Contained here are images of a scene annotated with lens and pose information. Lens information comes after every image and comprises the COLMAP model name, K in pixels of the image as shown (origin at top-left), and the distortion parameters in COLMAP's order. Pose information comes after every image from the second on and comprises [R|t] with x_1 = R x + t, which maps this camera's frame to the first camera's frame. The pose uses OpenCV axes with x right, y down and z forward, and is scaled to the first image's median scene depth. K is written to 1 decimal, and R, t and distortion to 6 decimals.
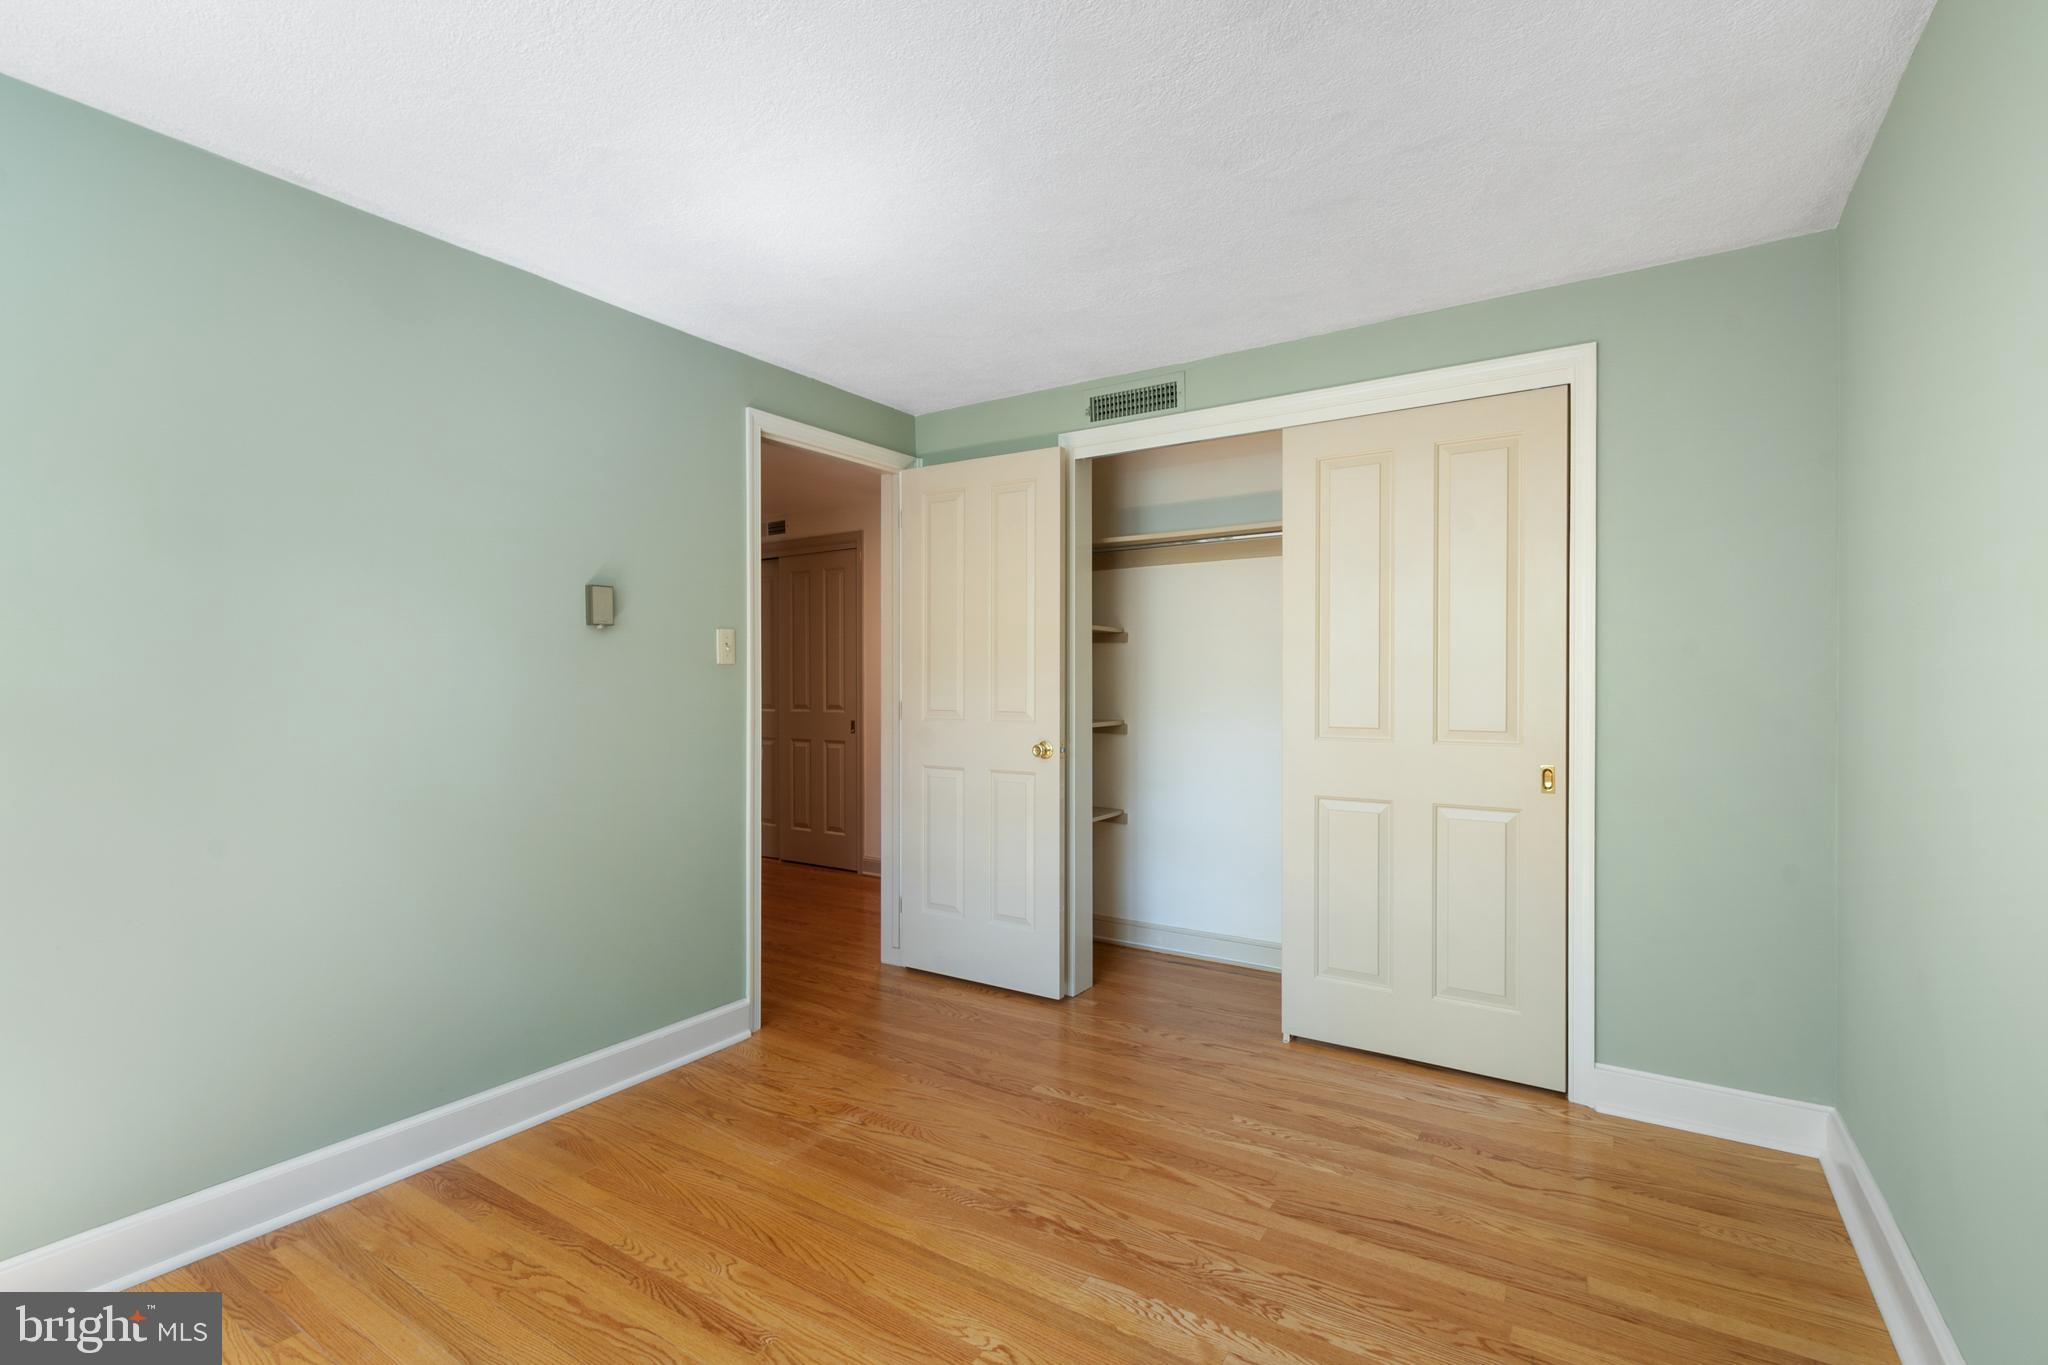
lens RADIAL K [[910.1, 0, 1020.1], [0, 910.1, 695.3], [0, 0, 1]] dist [0.001205, -0.000057]
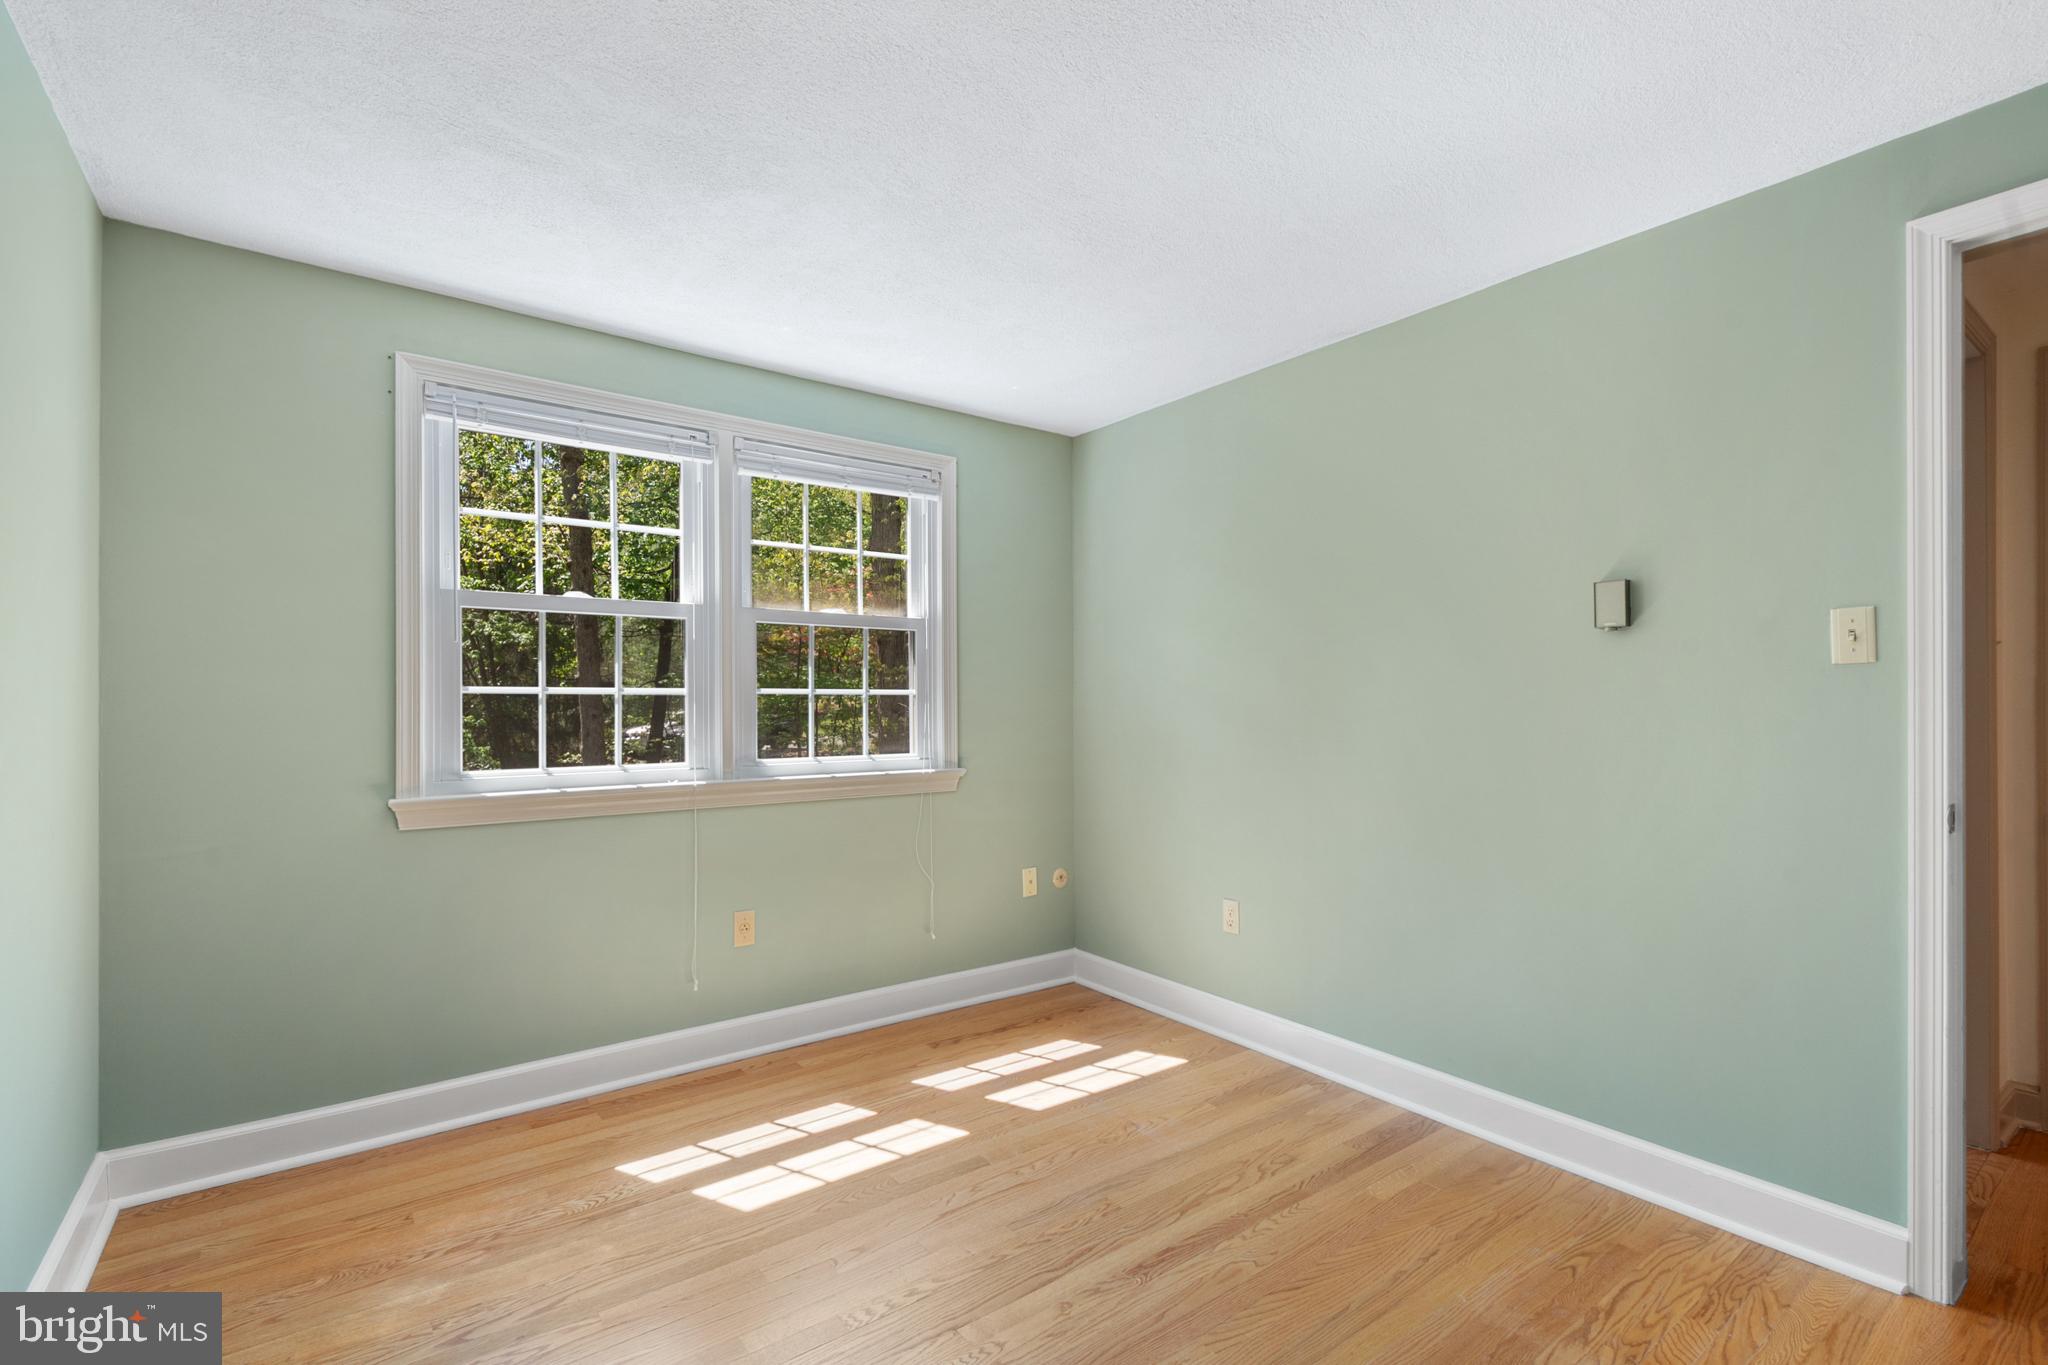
lens RADIAL K [[910.1, 0, 1020.1], [0, 910.1, 695.3], [0, 0, 1]] dist [0.001205, -0.000057]
pose [[-0.345322, 0.001309, -0.938483, 0.520264], [0.001764, 0.999998, 0.000746, -0.015884], [0.938483, -0.001398, -0.345324, 0.771882]]
